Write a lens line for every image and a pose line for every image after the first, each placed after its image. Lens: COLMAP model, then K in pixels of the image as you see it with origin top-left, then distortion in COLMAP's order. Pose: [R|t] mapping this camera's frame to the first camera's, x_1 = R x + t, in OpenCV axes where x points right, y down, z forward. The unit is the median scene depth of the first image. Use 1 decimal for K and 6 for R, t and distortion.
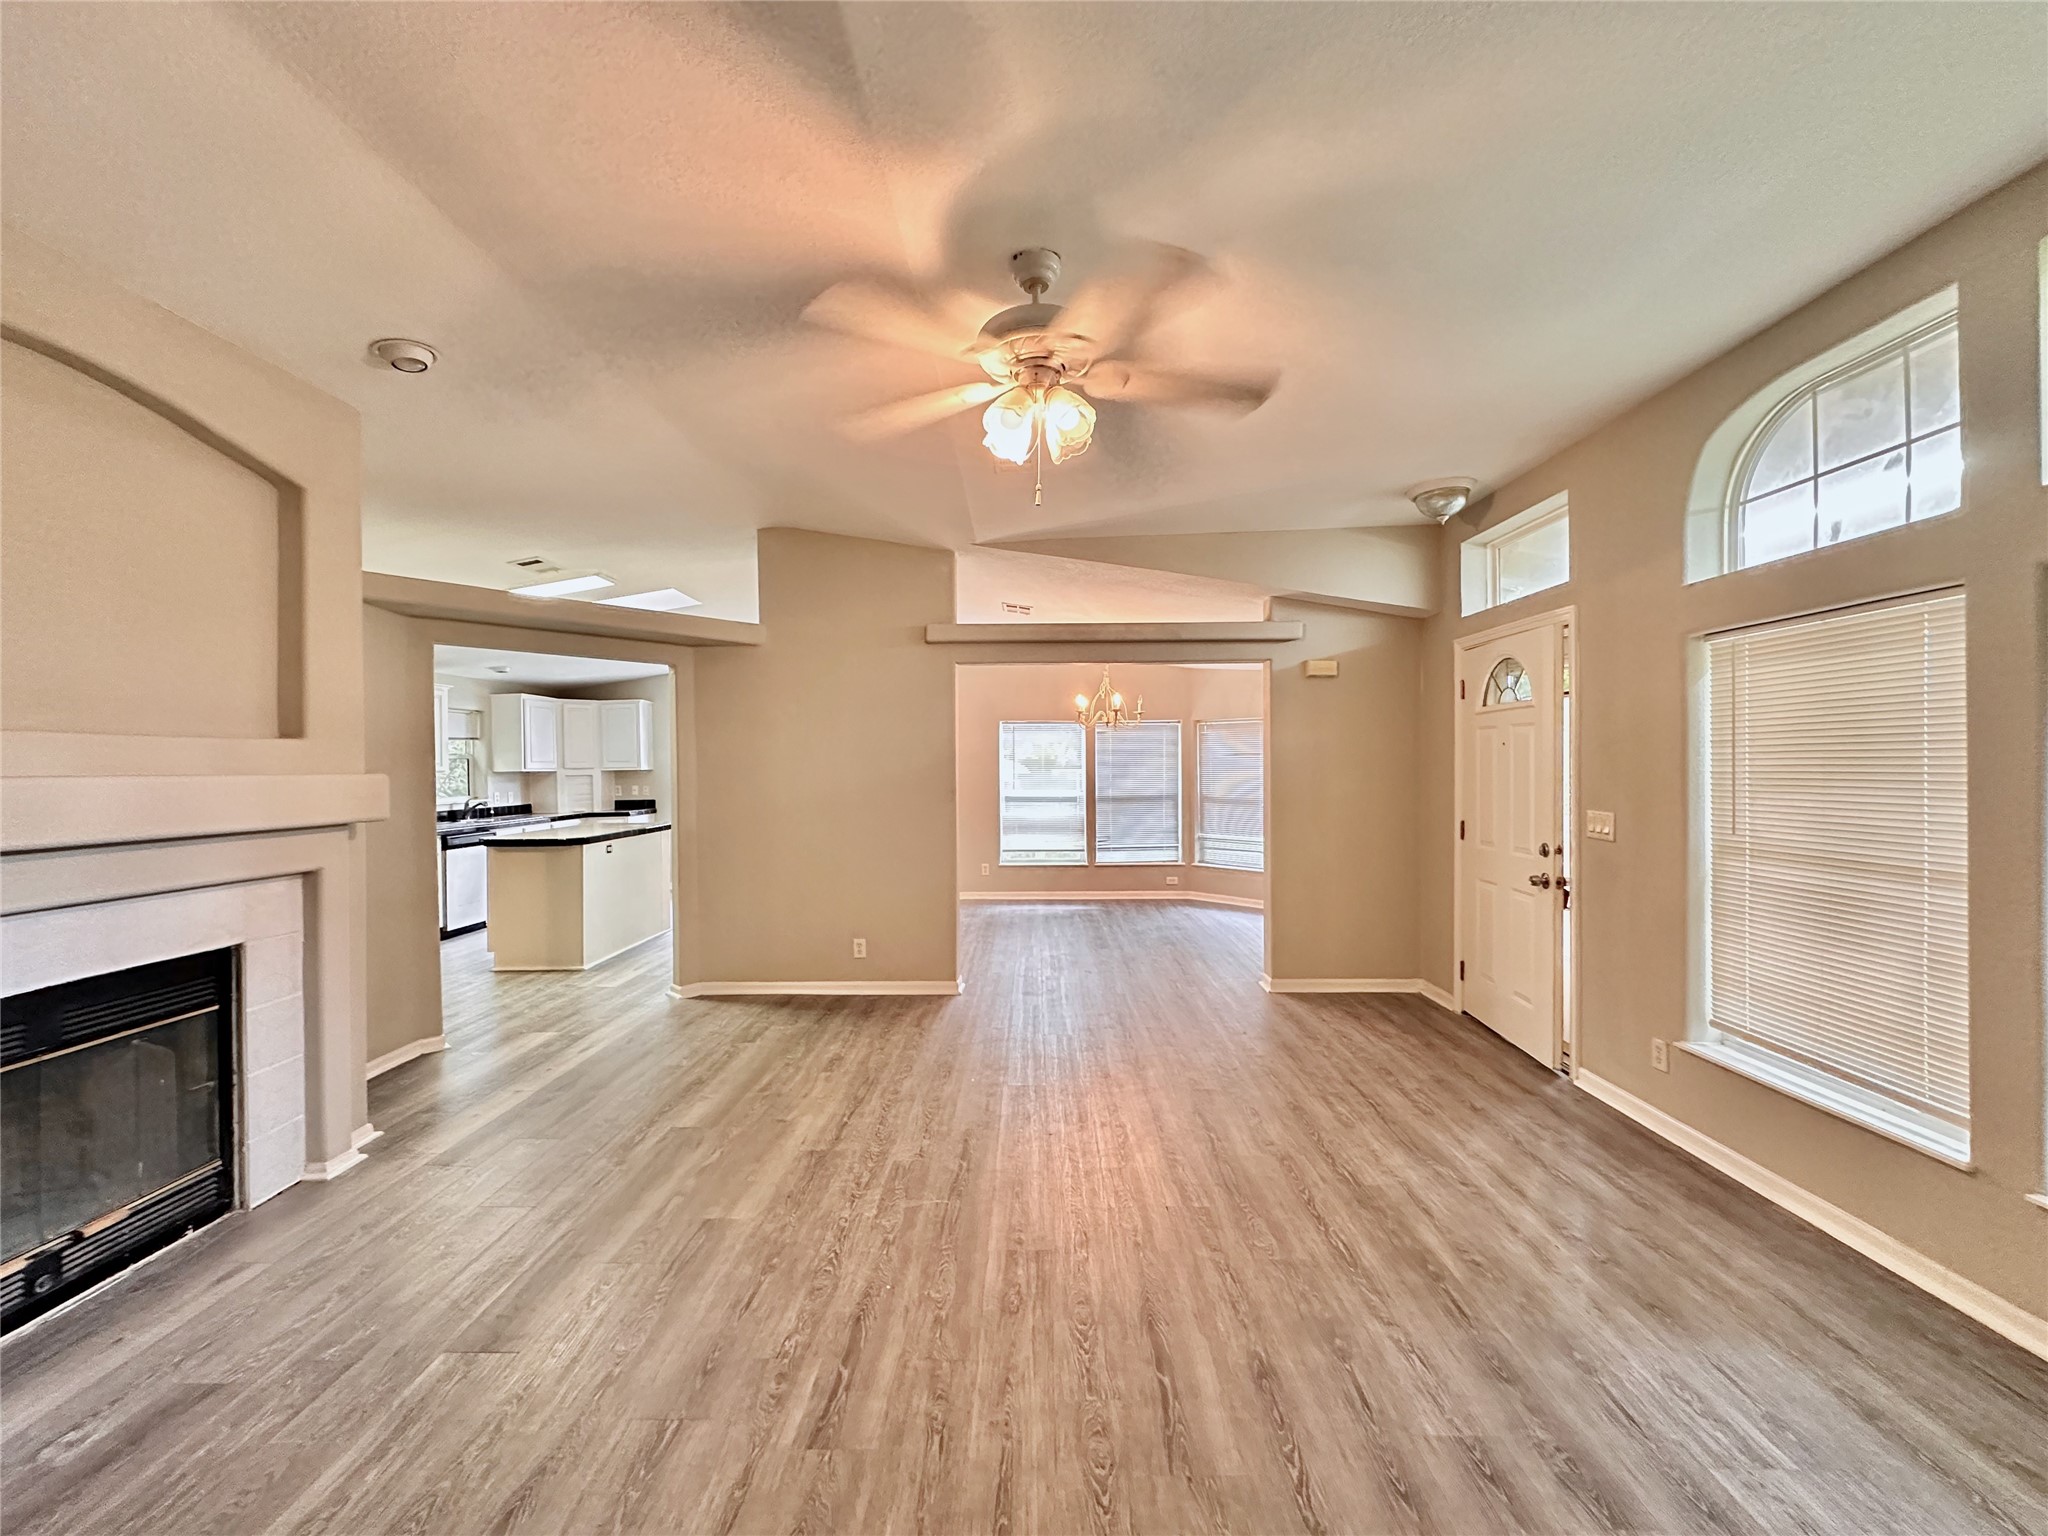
lens RADIAL K [[811.8, 0, 1018.9], [0, 811.8, 762.7], [0, 0, 1]] dist [-0.001484, 0.000464]
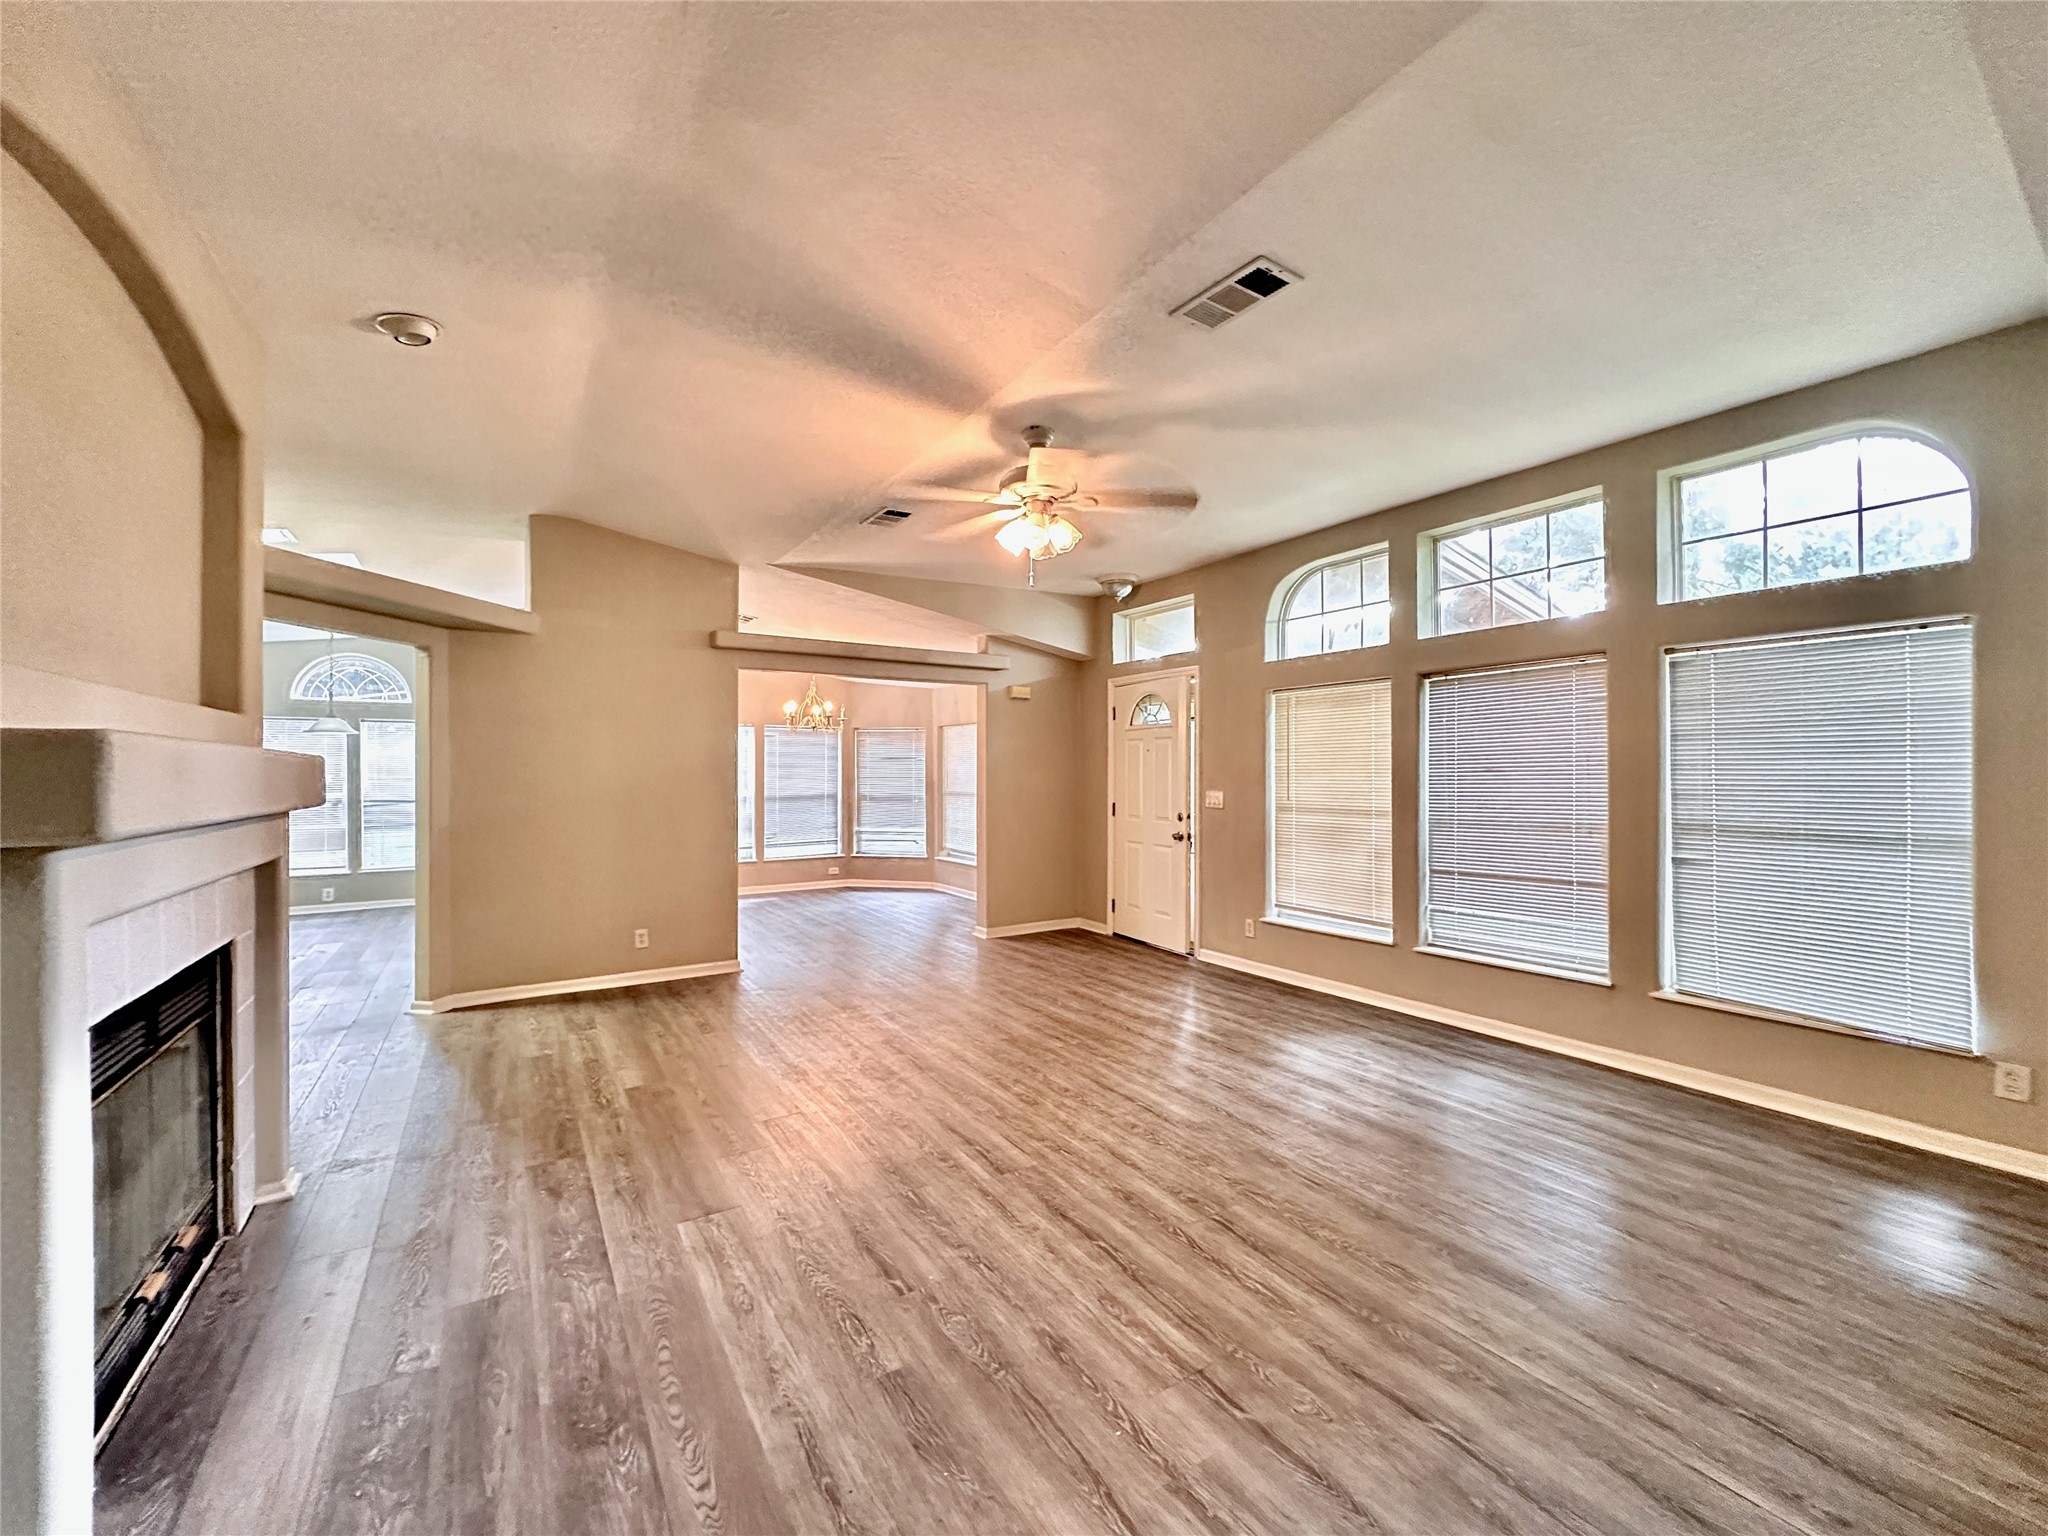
lens RADIAL K [[811.8, 0, 1018.9], [0, 811.8, 762.7], [0, 0, 1]] dist [-0.001484, 0.000464]
pose [[0.834508, 0.012141, 0.550862, -0.439902], [-0.005620, 0.999893, -0.013524, 0.021646], [-0.550967, 0.008190, 0.834487, -0.140982]]
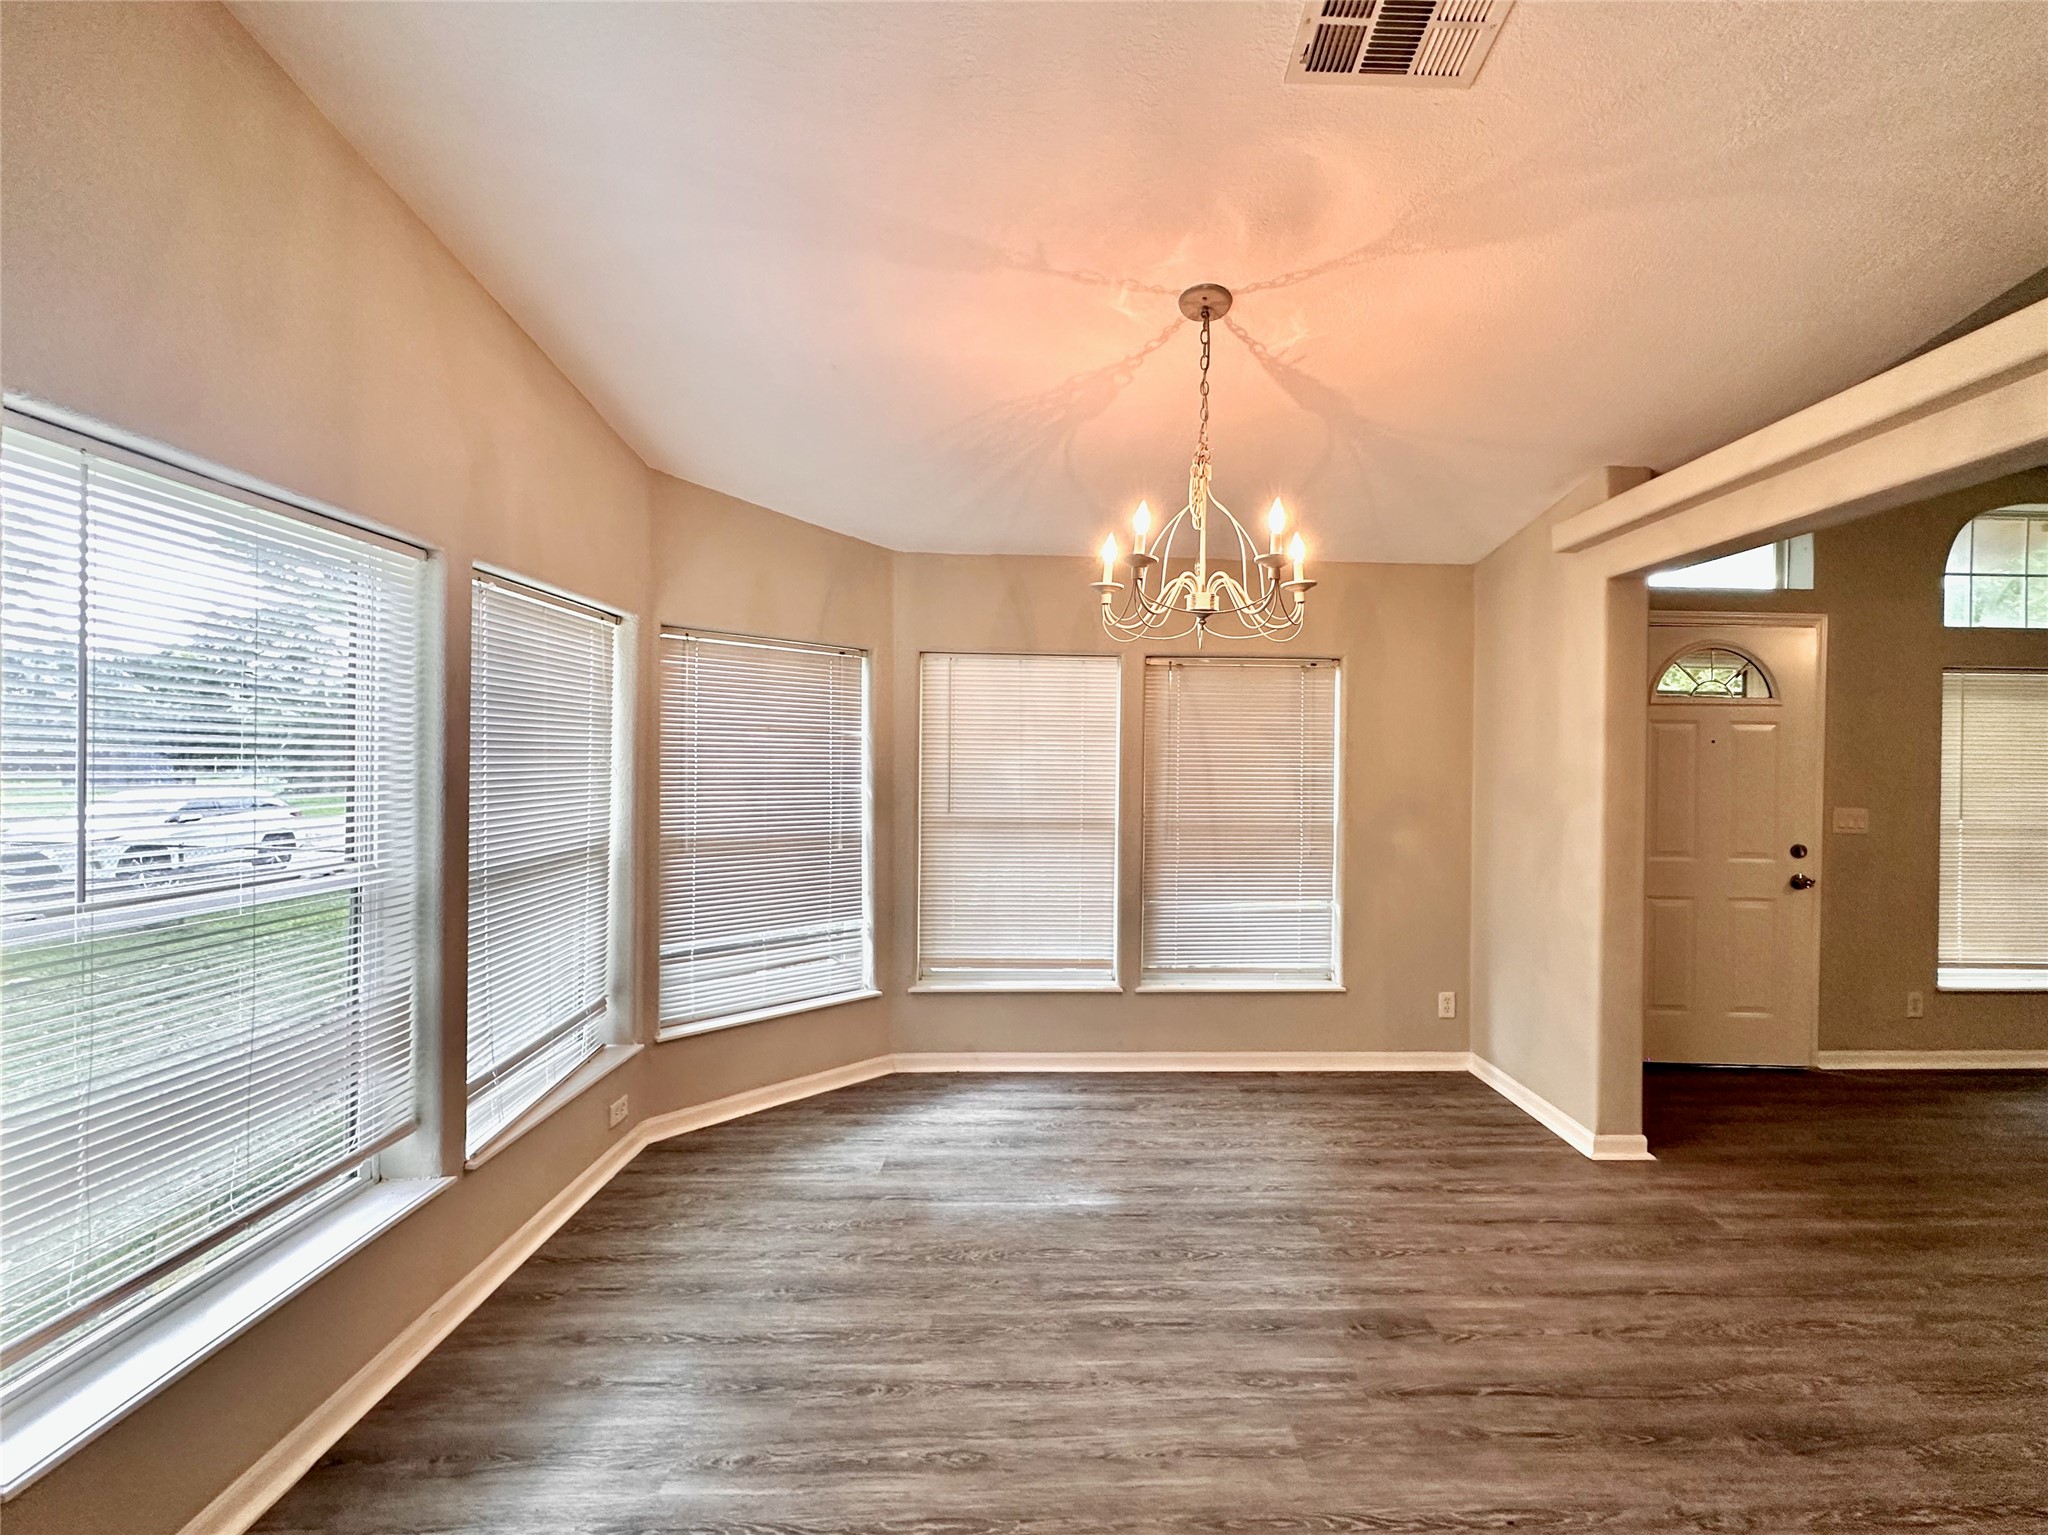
lens RADIAL K [[935.9, 0, 1070.7], [0, 935.9, 765.7], [0, 0, 1]] dist [-0.001340, -0.000982]
pose [[-0.057990, 0.004590, 0.998307, -0.397767], [-0.012893, 0.999903, -0.005346, 0.017977], [-0.998234, -0.013181, -0.057925, 1.741955]]
